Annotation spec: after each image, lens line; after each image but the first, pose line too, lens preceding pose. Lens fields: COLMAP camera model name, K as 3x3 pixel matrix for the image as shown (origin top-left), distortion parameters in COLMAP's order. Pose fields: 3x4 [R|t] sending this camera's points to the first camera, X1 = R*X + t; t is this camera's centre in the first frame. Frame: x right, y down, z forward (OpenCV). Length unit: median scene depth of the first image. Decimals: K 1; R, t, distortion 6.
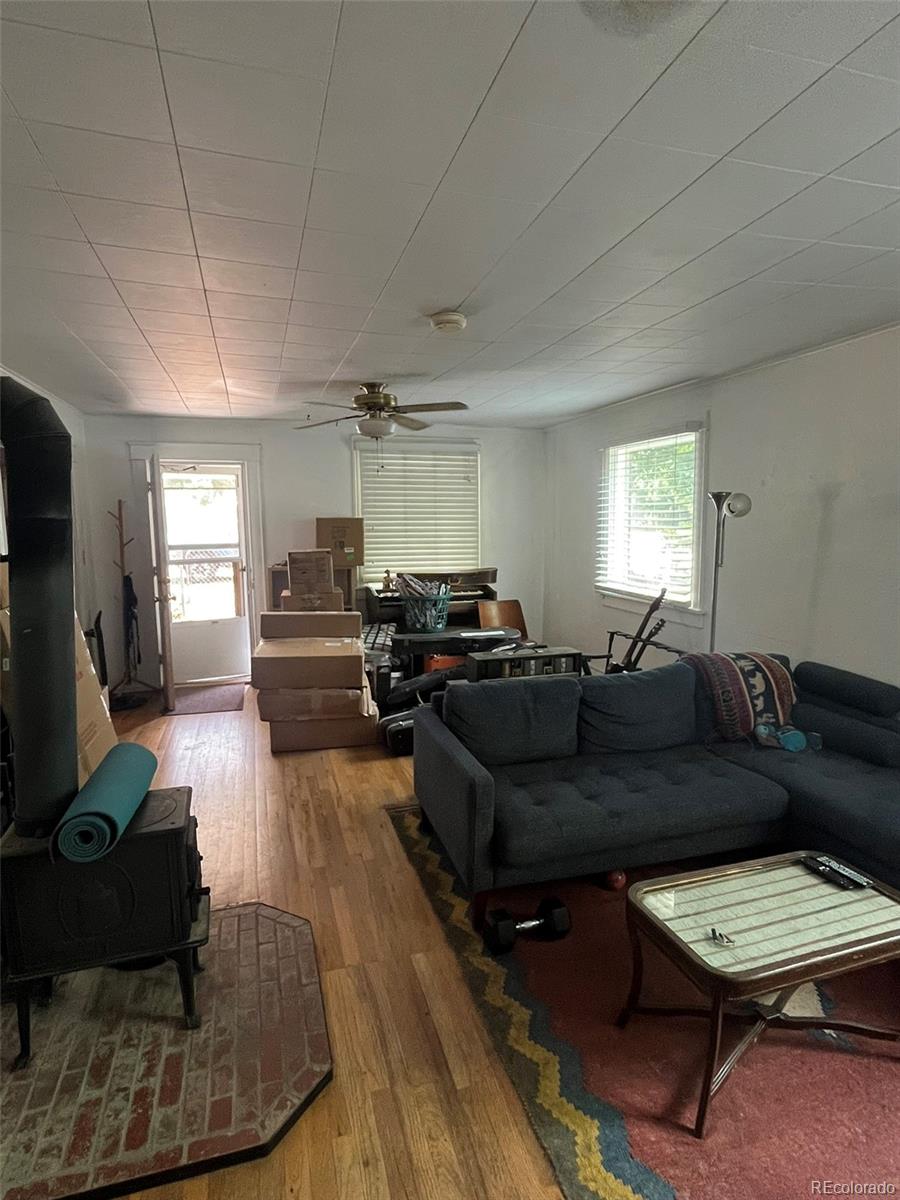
lens RADIAL K [[641.4, 0, 451.8], [0, 641.4, 598.3], [0, 0, 1]] dist [-0.006441, -0.001853]
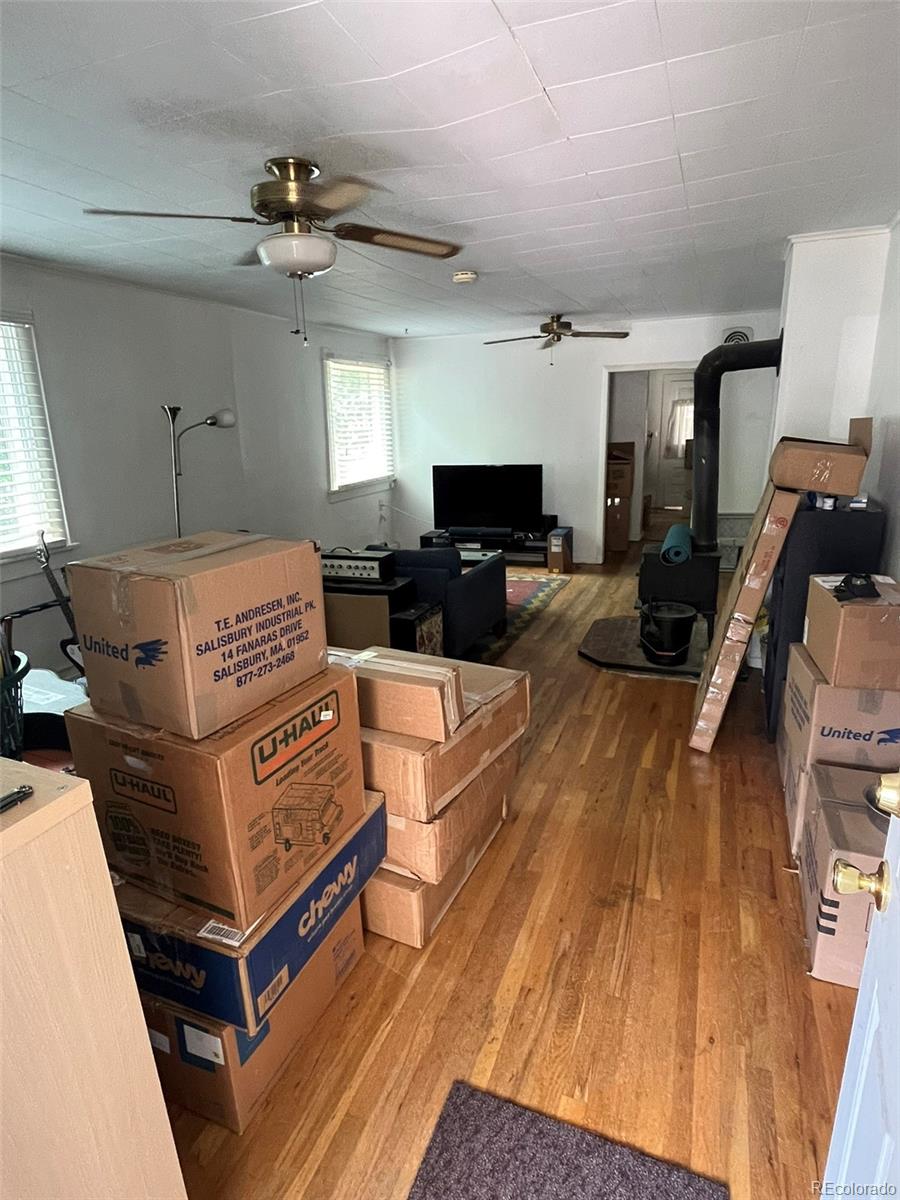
lens RADIAL K [[641.4, 0, 446.4], [0, 641.4, 595.3], [0, 0, 1]] dist [-0.006441, -0.001853]
pose [[-0.773205, -0.140038, 0.618501, -0.480301], [0.115264, 0.928033, 0.354216, -0.144627], [-0.623593, 0.345173, -0.701418, 1.144383]]
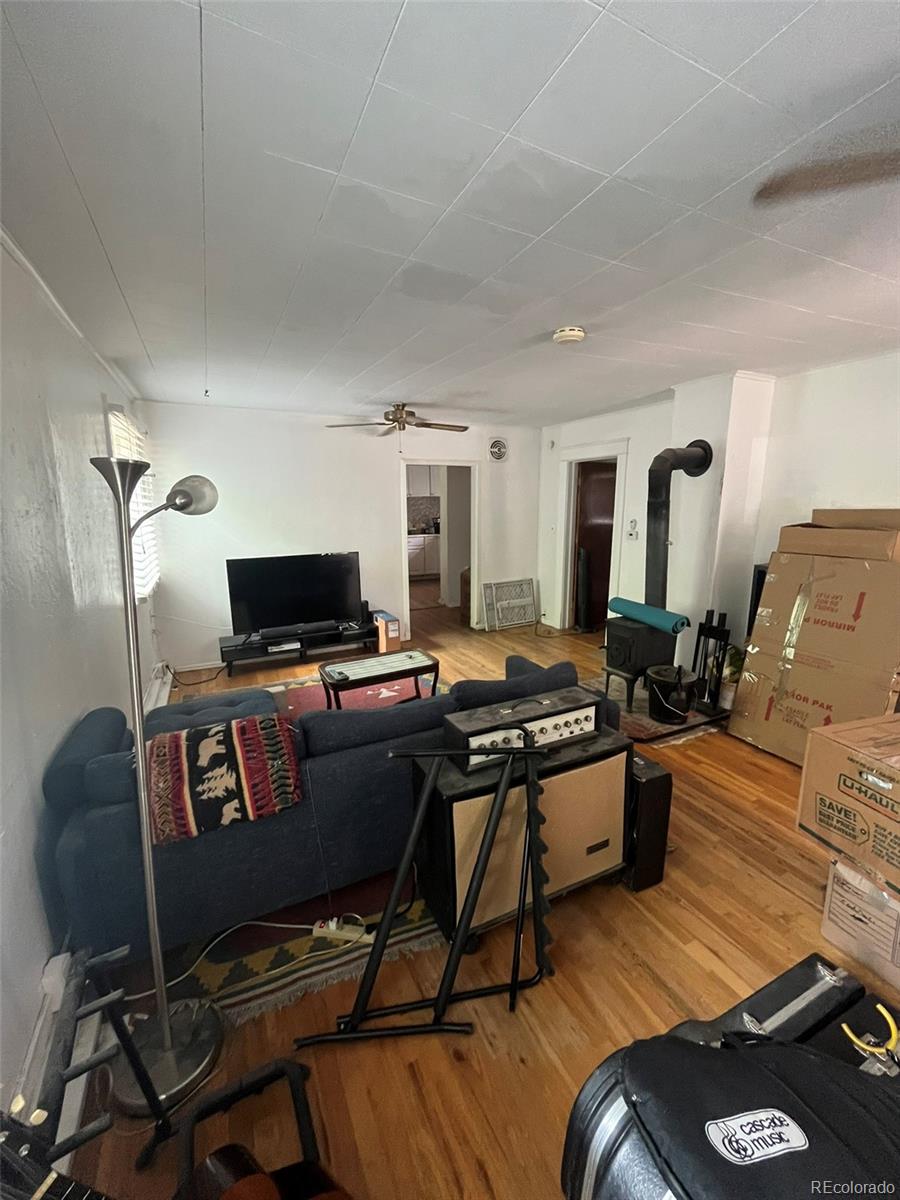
lens RADIAL K [[487.0, 0, 444.0], [0, 487.0, 601.5], [0, 0, 1]] dist [-0.003731, 0.000661]
pose [[-0.990345, 0.043009, -0.131786, 0.181455], [-0.002282, 0.945468, 0.325707, -0.131631], [0.138607, 0.322863, -0.936241, 0.984060]]
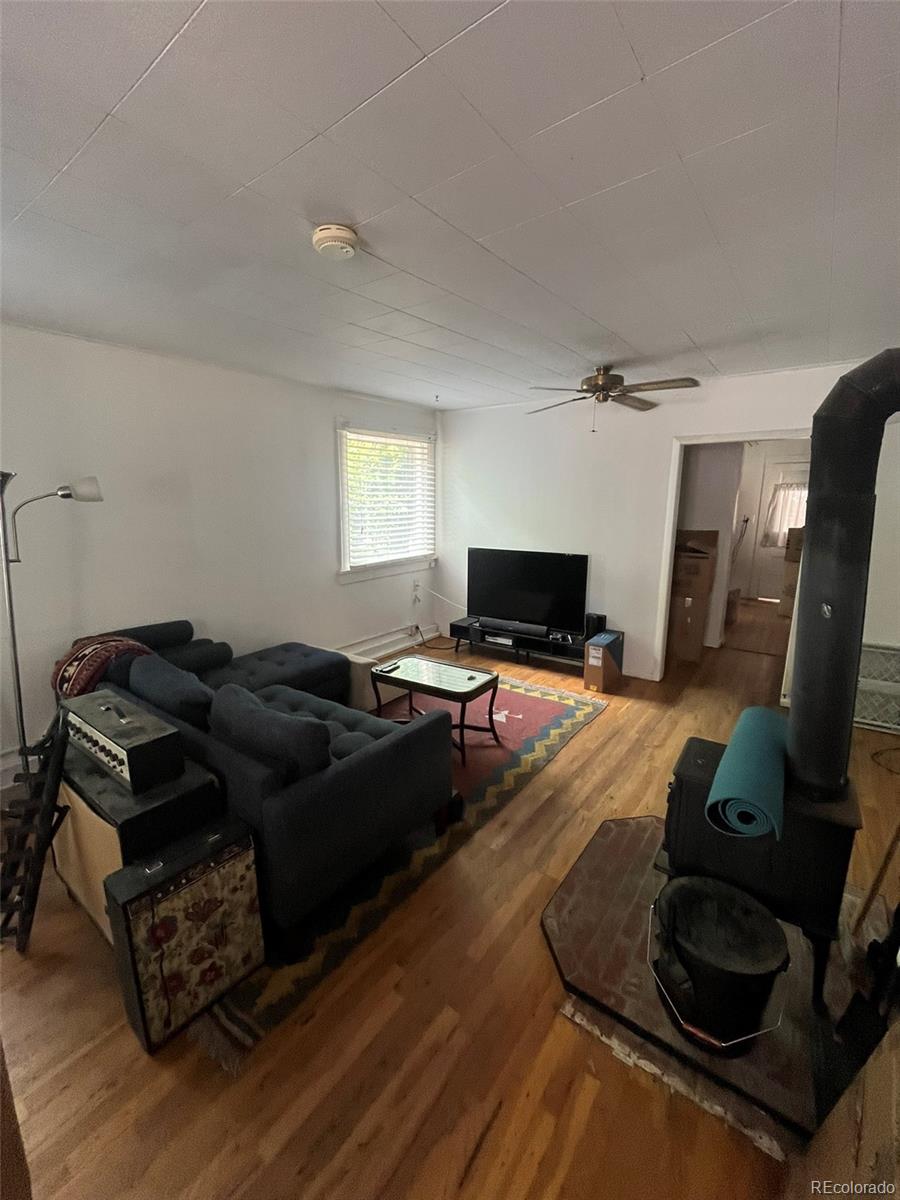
lens RADIAL K [[487.0, 0, 448.5], [0, 487.0, 598.8], [0, 0, 1]] dist [-0.003731, 0.000661]
pose [[-0.585927, -0.158837, 0.794645, -0.308821], [0.108996, 0.956245, 0.271506, -0.083995], [-0.803000, 0.245696, -0.542977, 0.661123]]
